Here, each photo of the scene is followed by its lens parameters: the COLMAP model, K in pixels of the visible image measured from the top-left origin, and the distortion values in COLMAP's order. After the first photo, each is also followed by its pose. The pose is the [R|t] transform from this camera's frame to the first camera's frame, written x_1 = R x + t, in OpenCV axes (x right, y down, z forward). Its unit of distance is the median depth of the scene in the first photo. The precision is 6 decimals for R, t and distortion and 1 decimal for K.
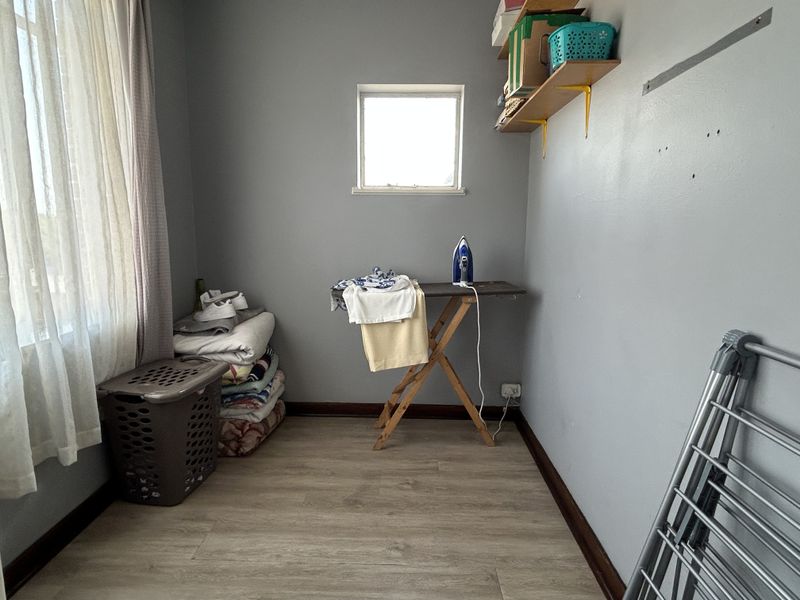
lens RADIAL K [[467.2, 0, 399.5], [0, 467.2, 301.2], [0, 0, 1]] dist [-0.004675, 0.001896]
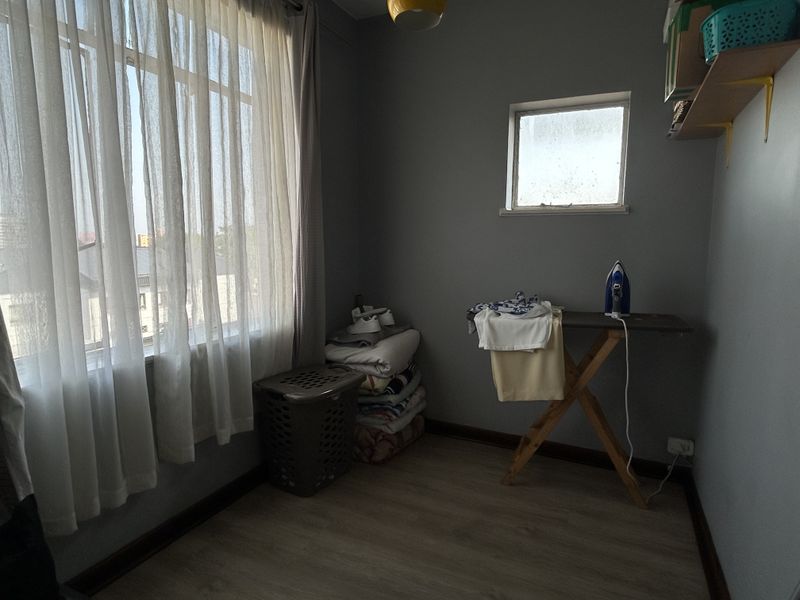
lens RADIAL K [[467.2, 0, 399.6], [0, 467.2, 300.2], [0, 0, 1]] dist [-0.004675, 0.001896]
pose [[0.913674, 0.051536, -0.403168, 0.129025], [-0.066525, 0.997514, -0.023253, -0.018987], [0.400968, 0.048066, 0.914830, 0.036728]]
